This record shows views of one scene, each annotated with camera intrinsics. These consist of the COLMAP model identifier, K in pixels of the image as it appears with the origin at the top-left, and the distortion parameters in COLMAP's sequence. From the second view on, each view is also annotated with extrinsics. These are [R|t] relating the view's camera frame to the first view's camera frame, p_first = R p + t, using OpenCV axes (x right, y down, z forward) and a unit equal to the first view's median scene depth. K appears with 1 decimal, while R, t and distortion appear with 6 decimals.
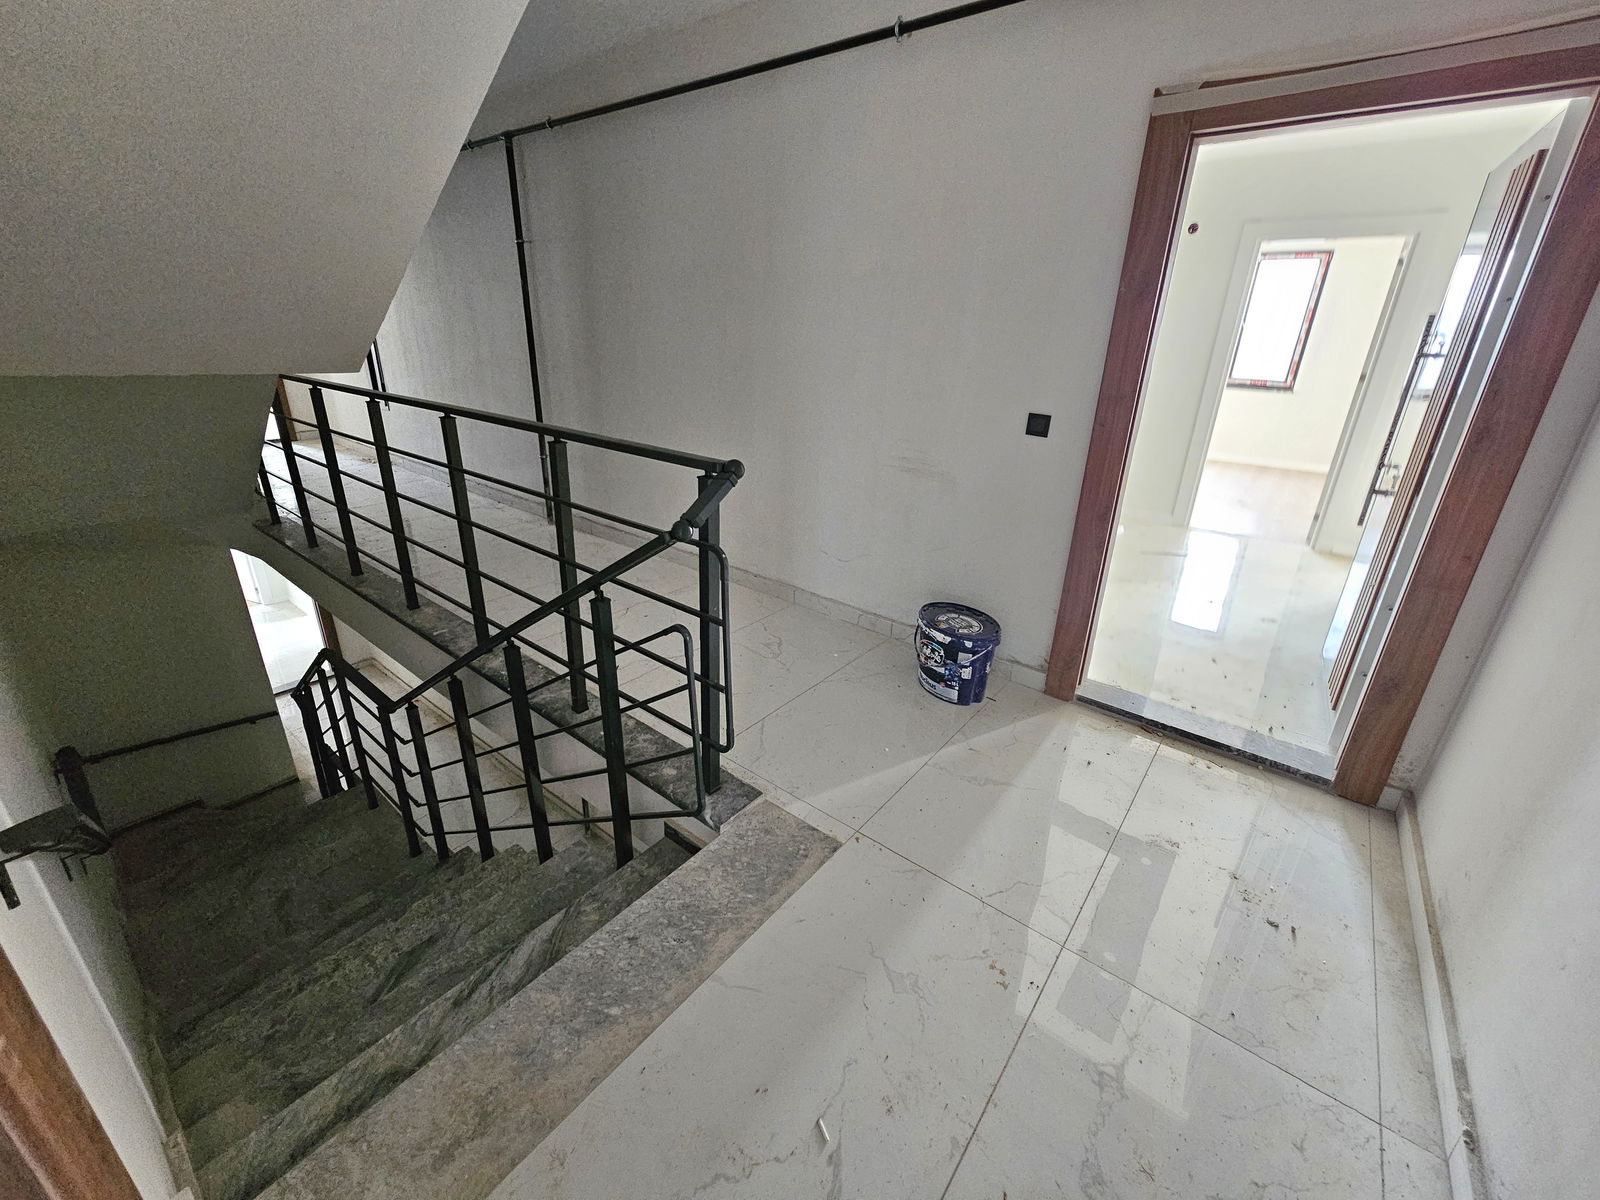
lens RADIAL K [[654.8, 0, 797.9], [0, 654.8, 580.2], [0, 0, 1]] dist [-0.000747, 0.000203]
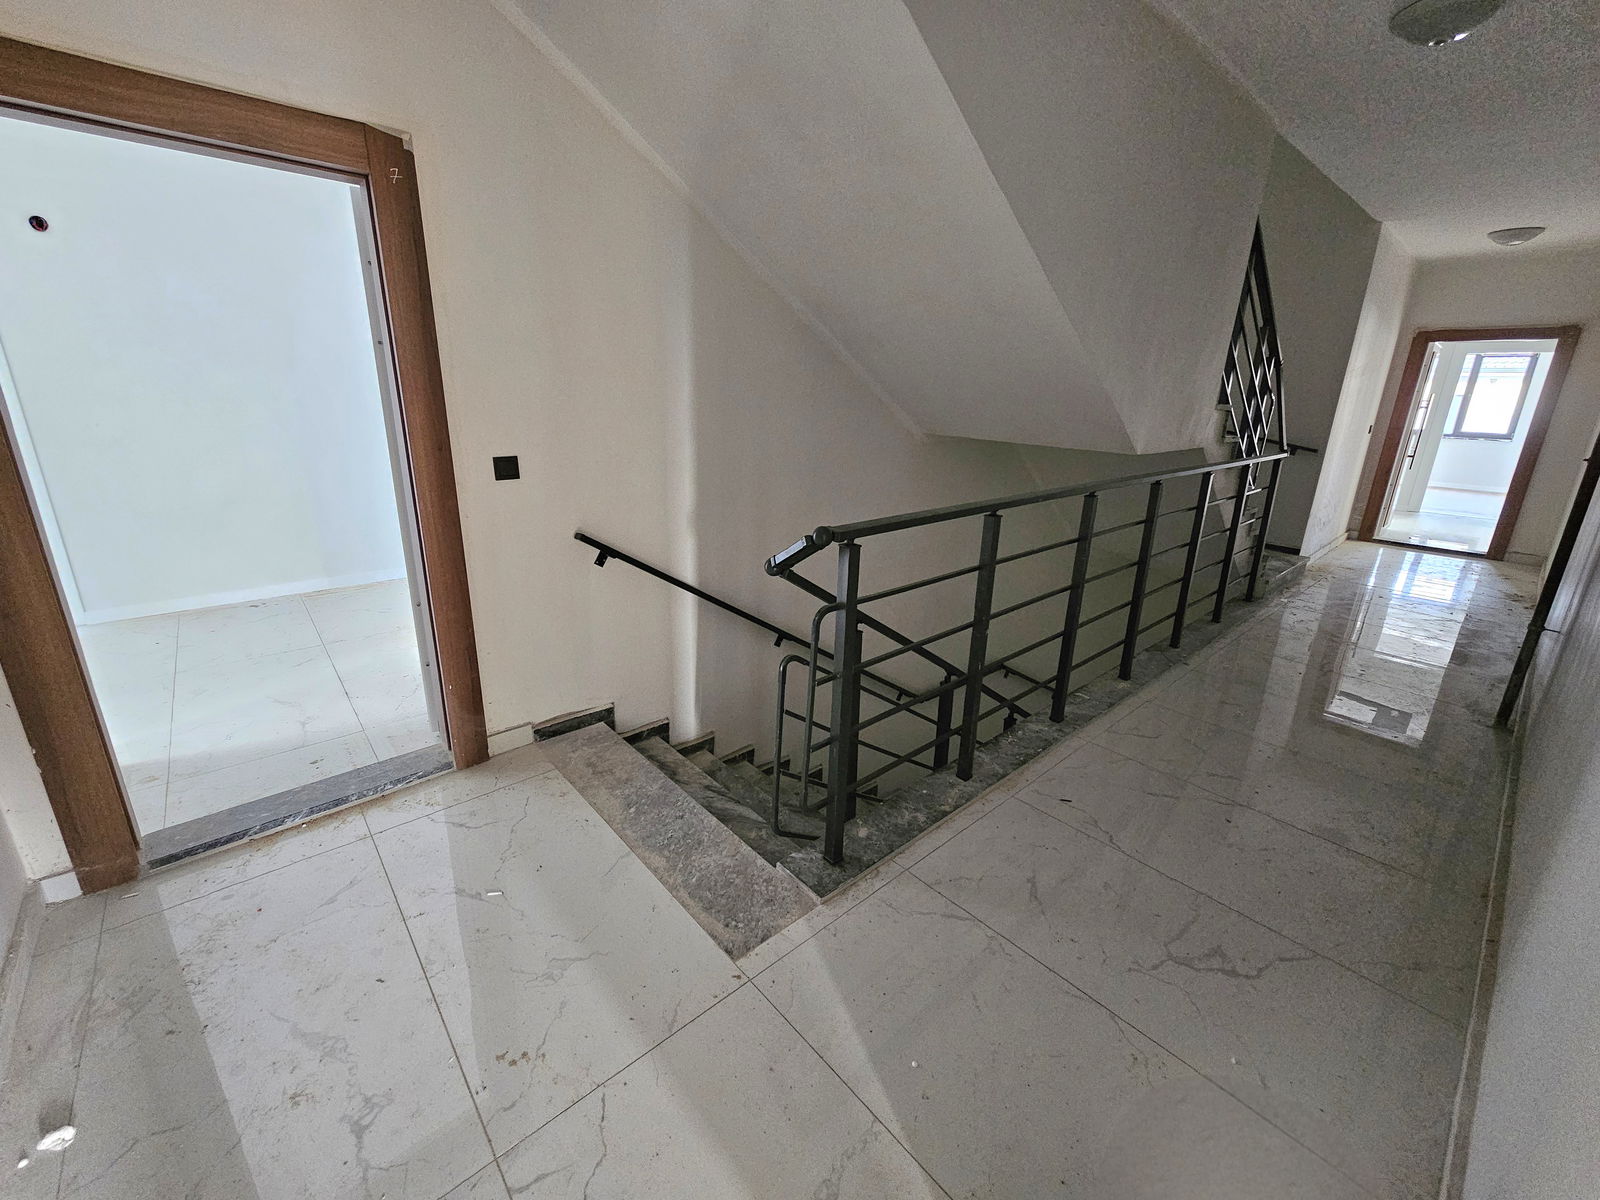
lens RADIAL K [[649.3, 0, 798.7], [0, 649.3, 585.6], [0, 0, 1]] dist [0.003145, 0.000312]
pose [[-0.174902, 0.247895, -0.952868, 0.858857], [-0.383788, 0.874070, 0.297840, -0.378677], [0.906706, 0.417792, -0.057738, 1.027322]]
